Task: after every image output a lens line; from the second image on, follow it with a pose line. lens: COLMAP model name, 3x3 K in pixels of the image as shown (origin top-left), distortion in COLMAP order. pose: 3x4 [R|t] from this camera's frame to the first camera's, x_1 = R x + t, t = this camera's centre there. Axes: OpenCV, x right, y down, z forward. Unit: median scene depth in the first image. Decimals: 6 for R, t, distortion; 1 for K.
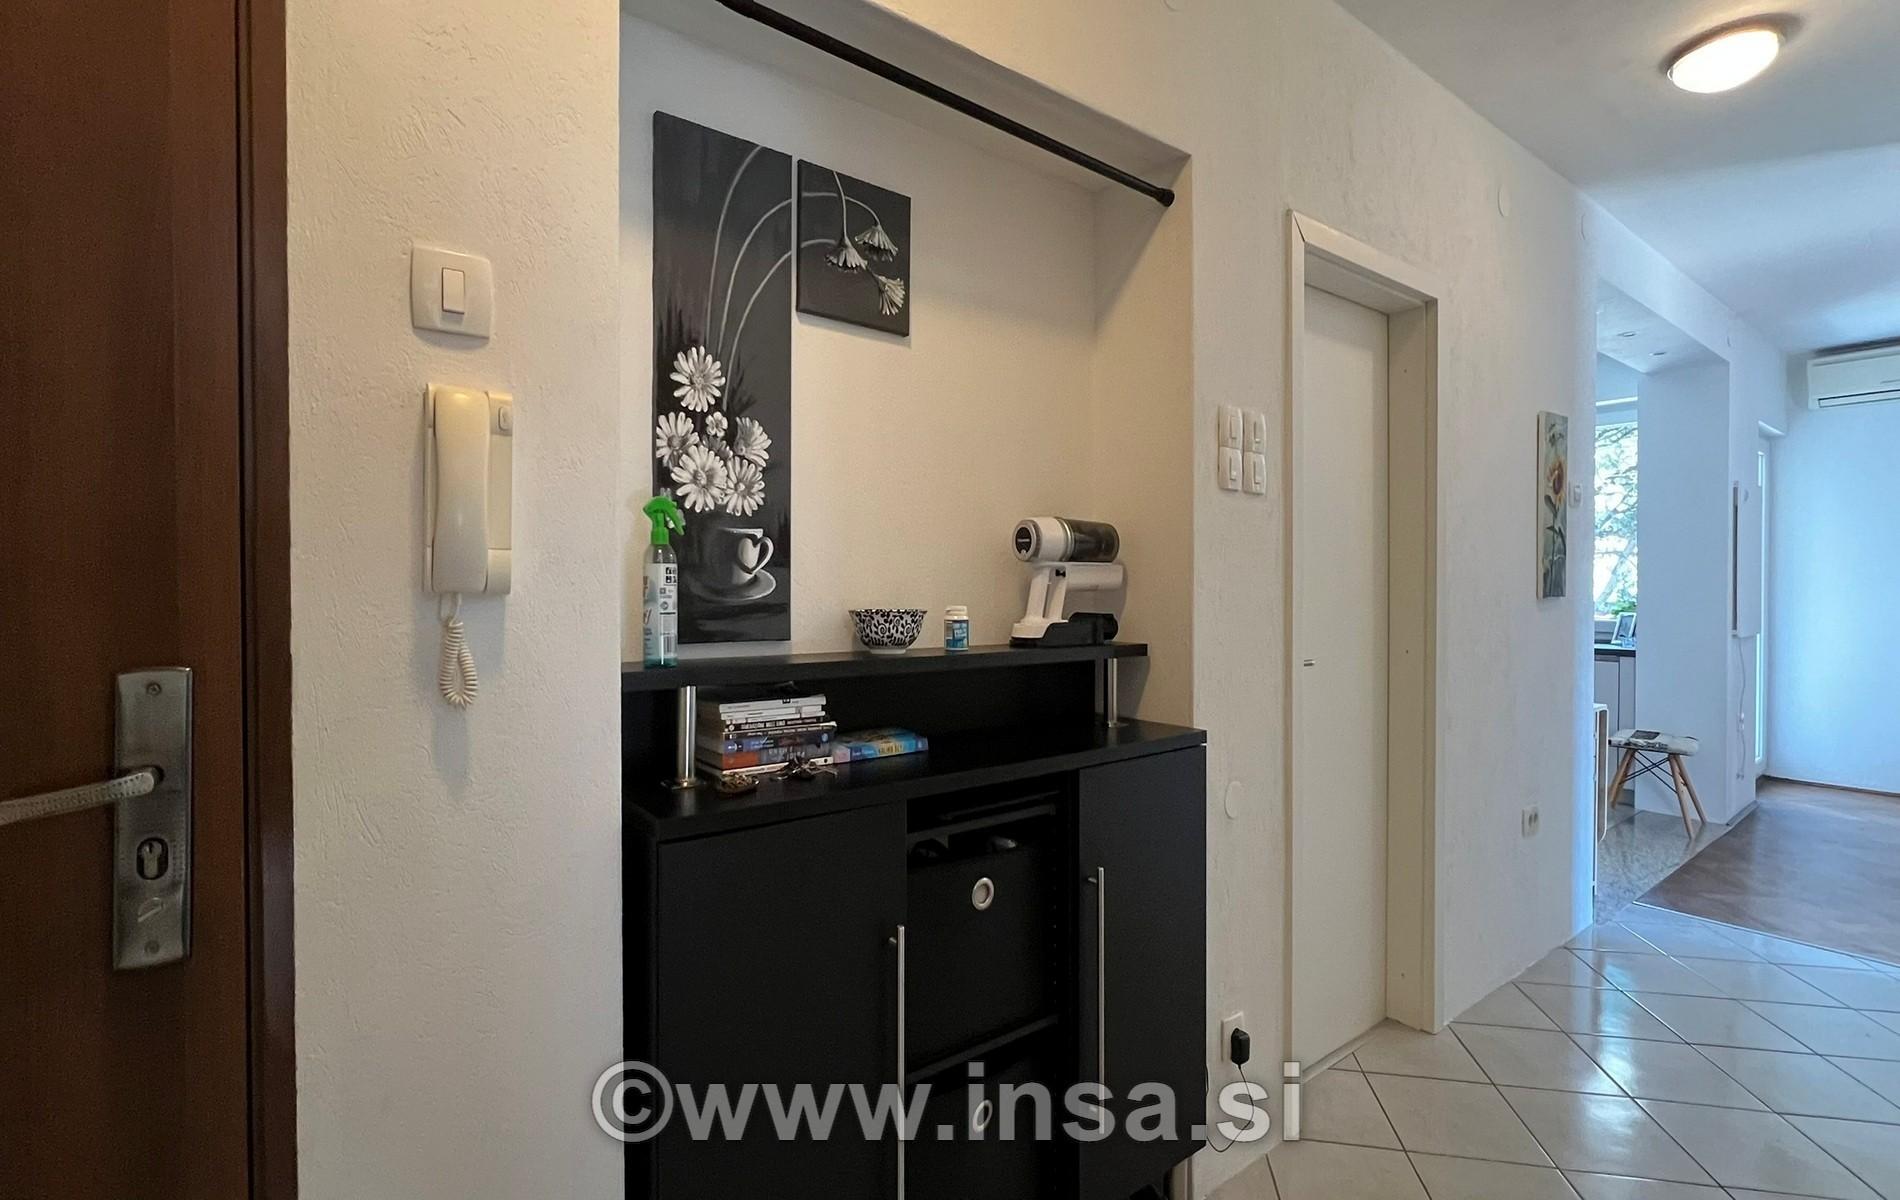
lens RADIAL K [[864.7, 0, 941.4], [0, 864.7, 598.7], [0, 0, 1]] dist [0.000218, -0.000058]
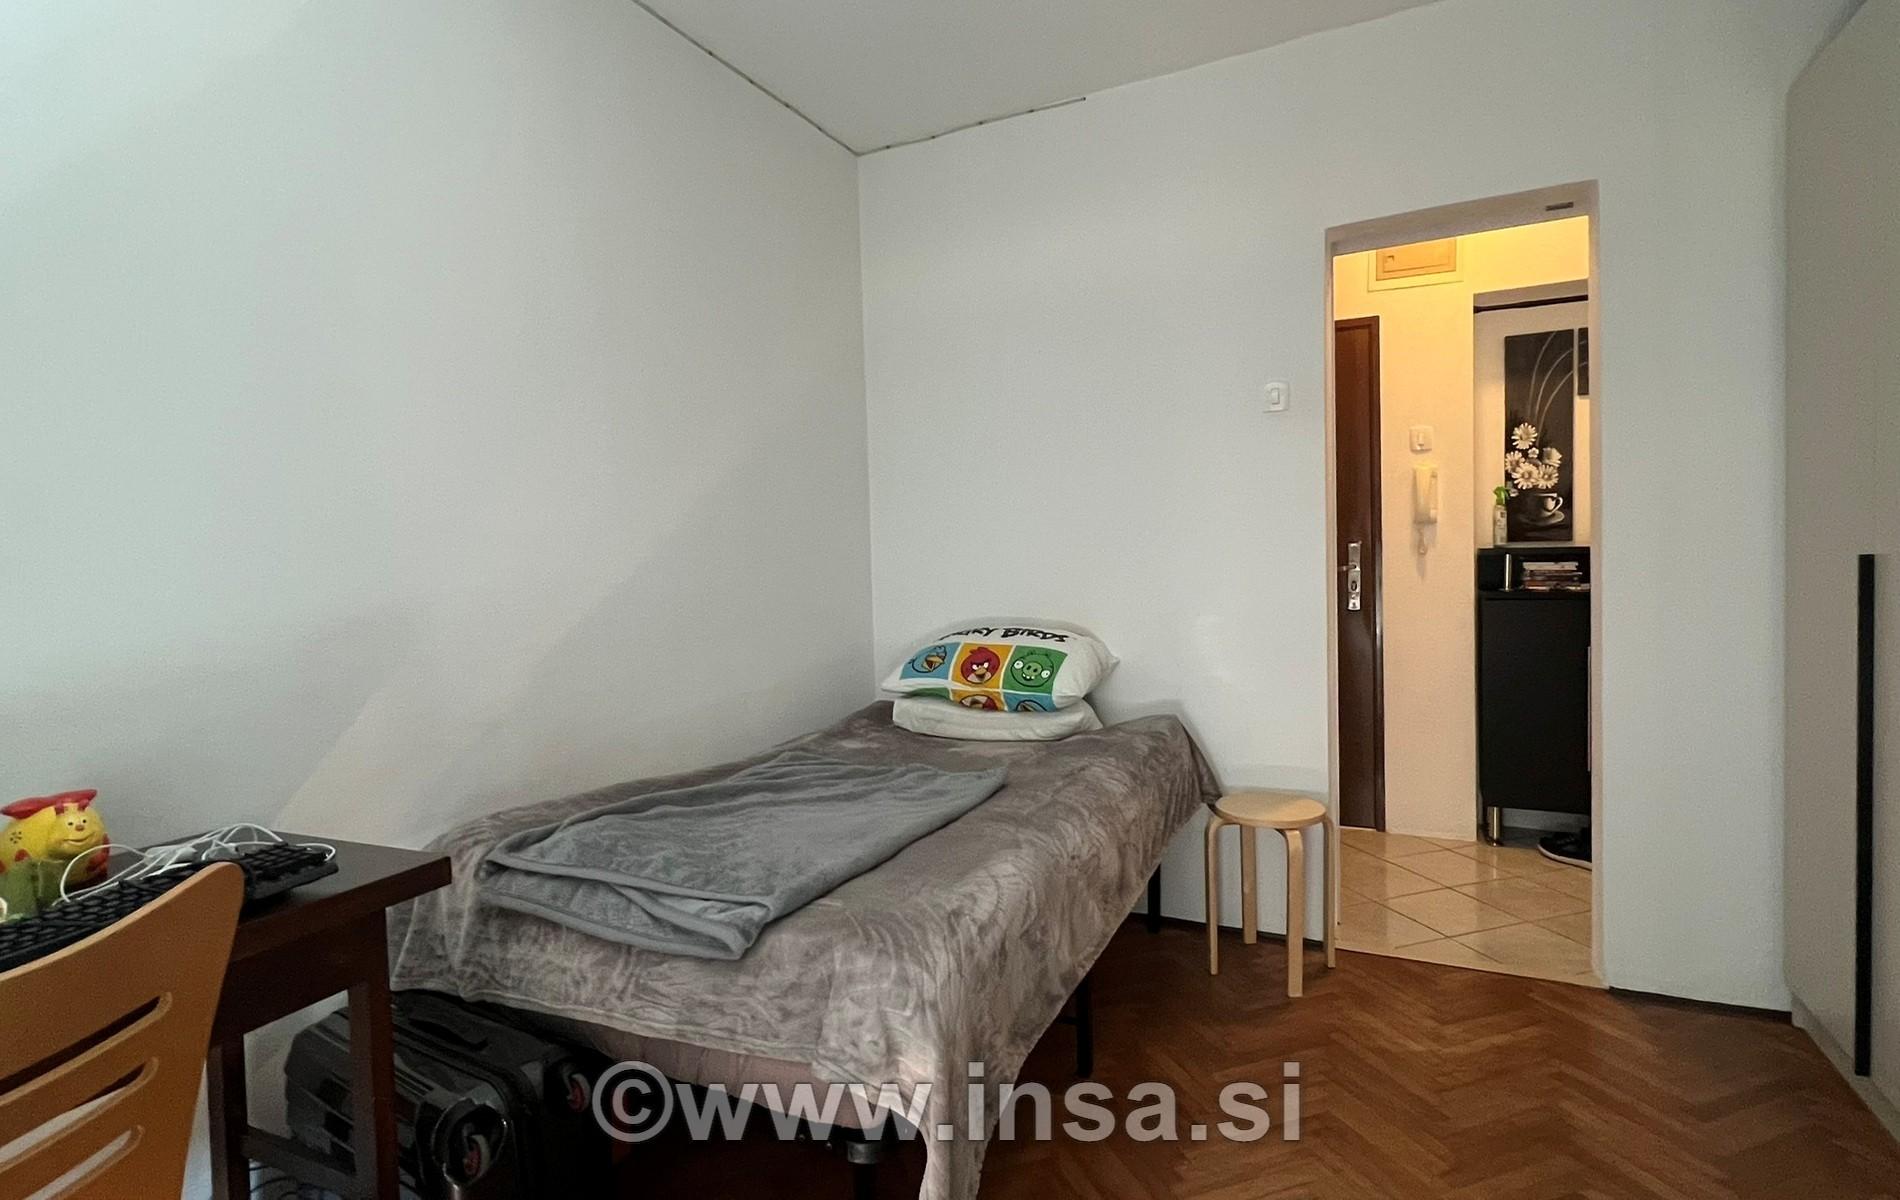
lens RADIAL K [[930.3, 0, 950.0], [0, 930.3, 600.0], [0, 0, 1]] dist [-0.000698, -0.000127]
pose [[0.464054, 0.023809, -0.885487, 1.332800], [0.017475, 0.999198, 0.036025, 0.094323], [0.885634, -0.032192, 0.463266, -1.725608]]
